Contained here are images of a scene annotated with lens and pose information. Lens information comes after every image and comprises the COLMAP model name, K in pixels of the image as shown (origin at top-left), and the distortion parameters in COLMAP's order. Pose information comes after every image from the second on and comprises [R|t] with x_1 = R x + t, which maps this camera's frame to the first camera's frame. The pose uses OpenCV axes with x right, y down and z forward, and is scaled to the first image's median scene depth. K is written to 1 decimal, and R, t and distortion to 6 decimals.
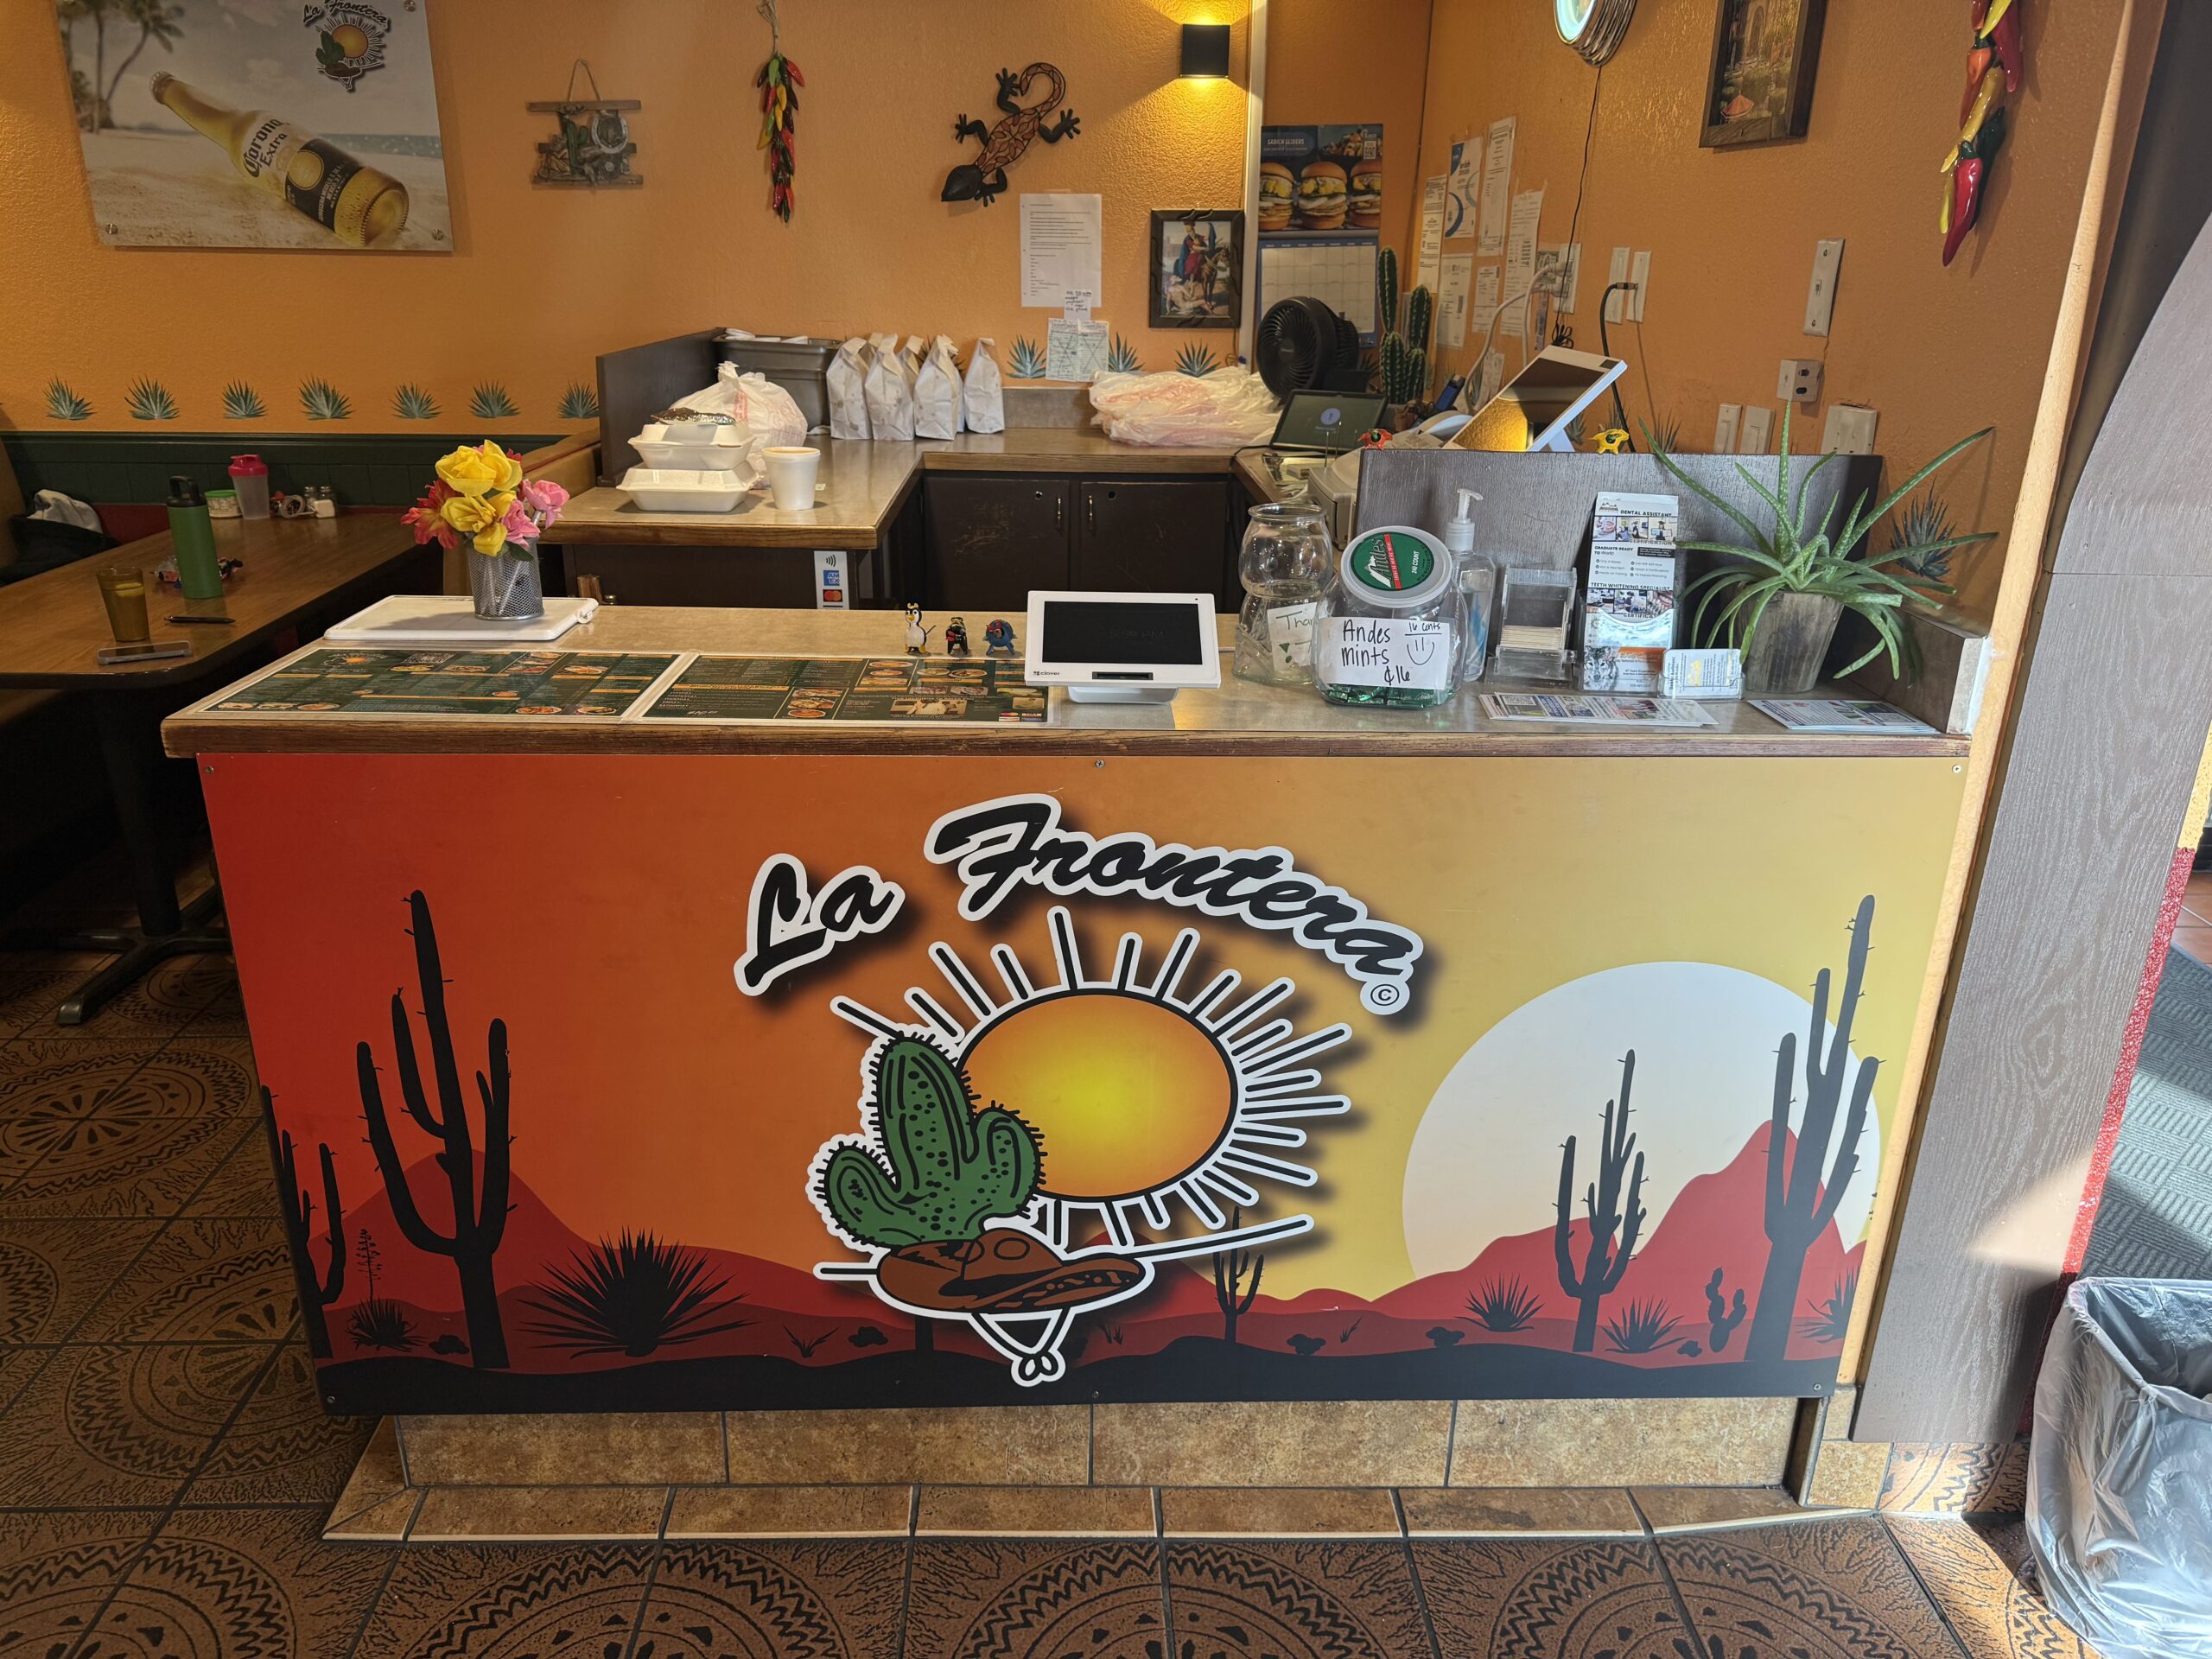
lens RADIAL K [[1571.5, 0, 1074.8], [0, 1571.5, 795.0], [0, 0, 1]] dist [0.068916, -0.085350]
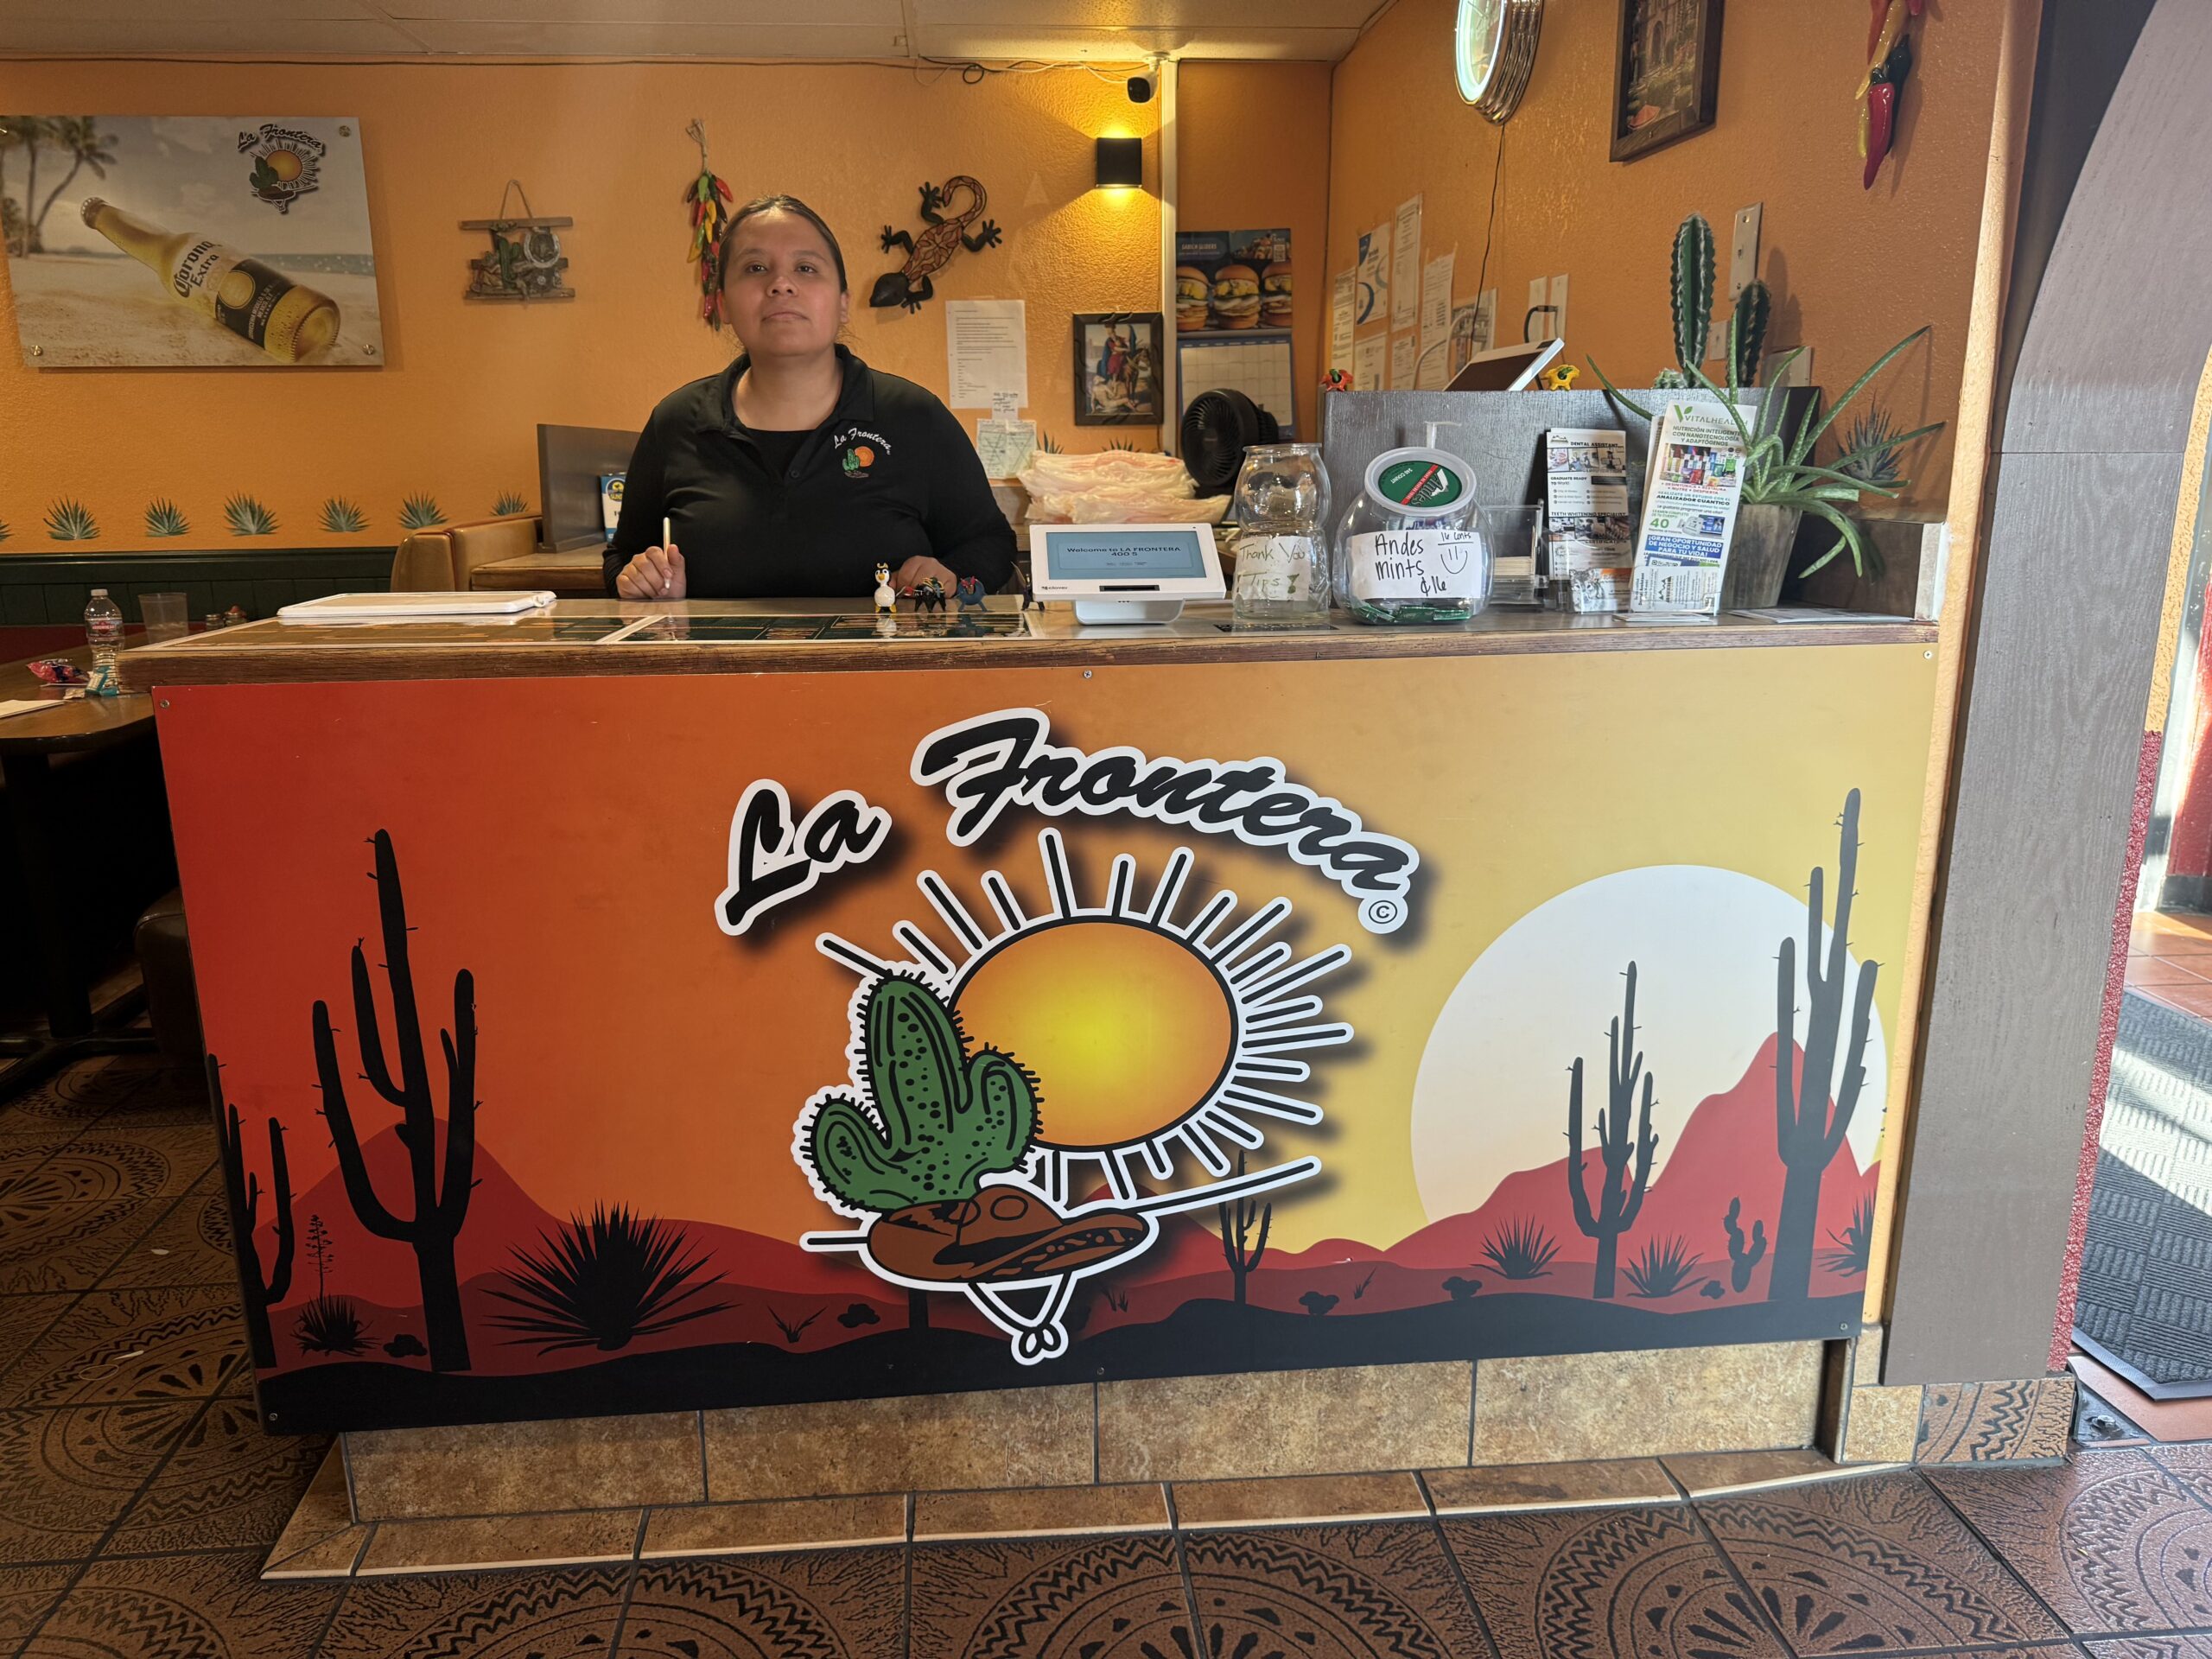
lens RADIAL K [[1571.5, 0, 1067.0], [0, 1571.5, 798.7], [0, 0, 1]] dist [0.068916, -0.085350]
pose [[0.998122, -0.035147, 0.050168, -0.043725], [0.040737, 0.992513, -0.115147, 0.151848], [-0.045745, 0.116975, 0.992081, 0.025206]]
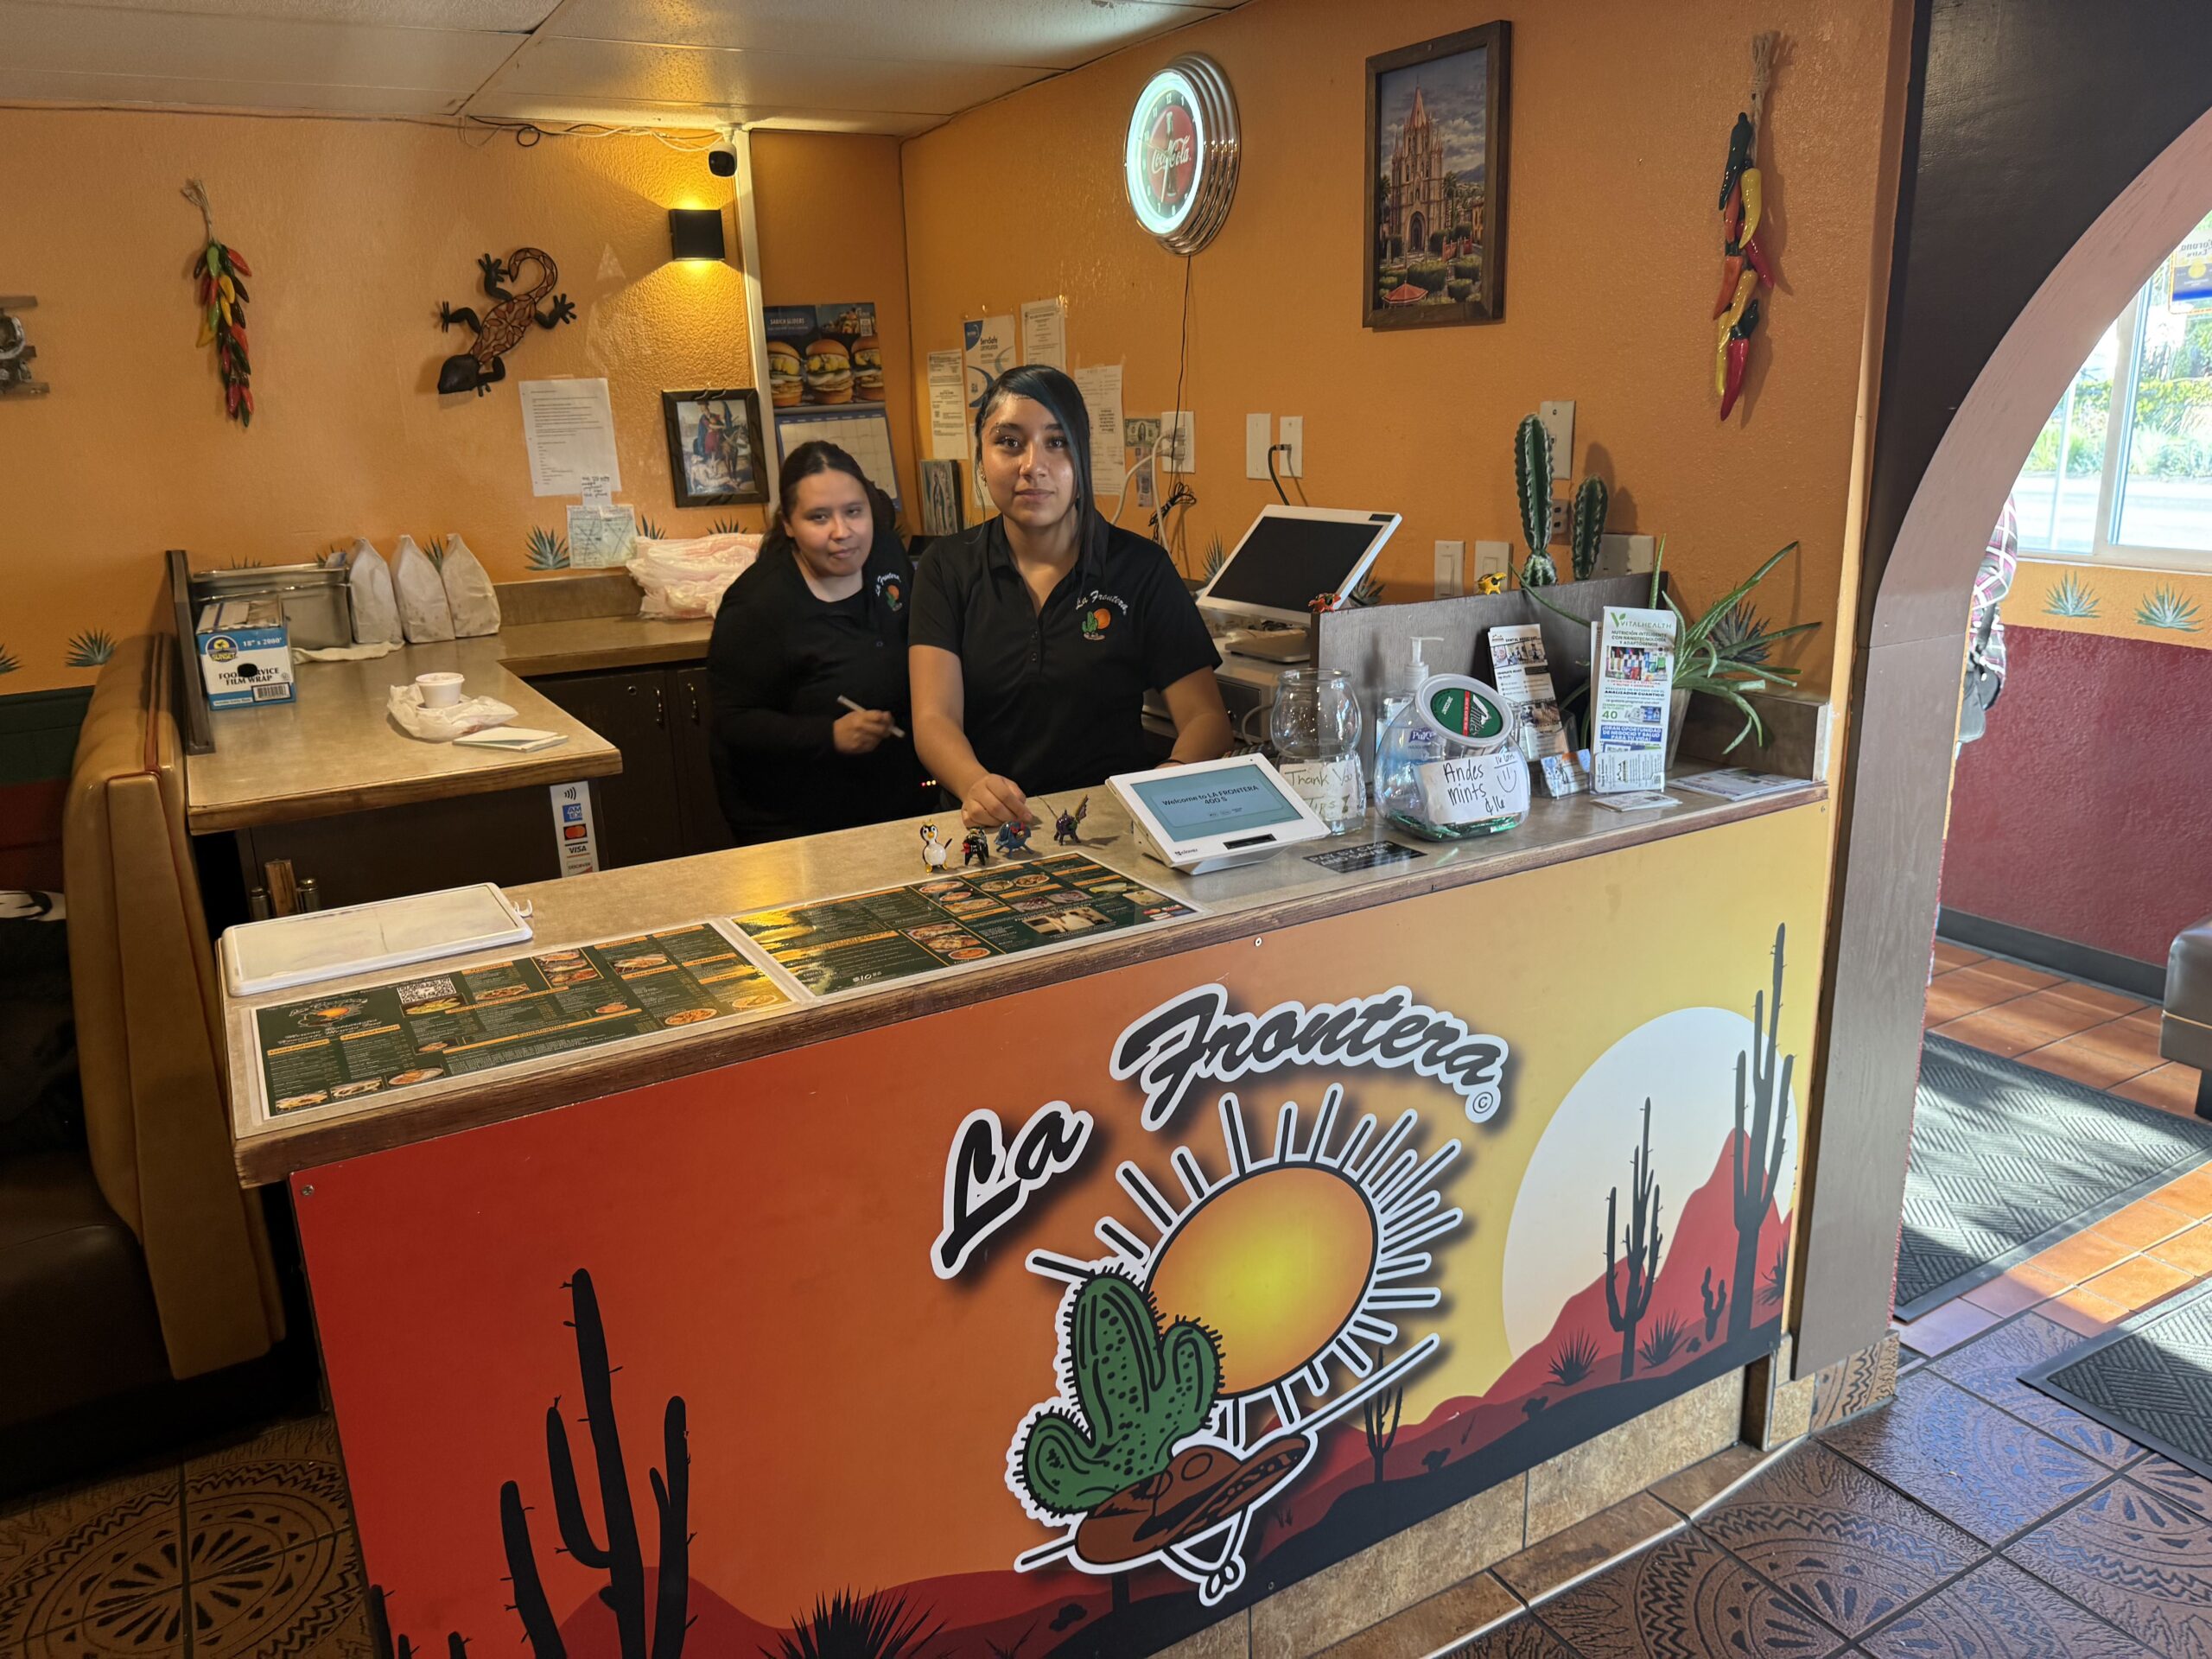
lens RADIAL K [[1571.5, 0, 1080.7], [0, 1571.5, 781.7], [0, 0, 1]] dist [0.068916, -0.085350]
pose [[0.881582, -0.158424, 0.444651, -0.459002], [0.200145, 0.978582, -0.048157, -0.084435], [-0.427498, 0.131449, 0.894409, 0.116524]]
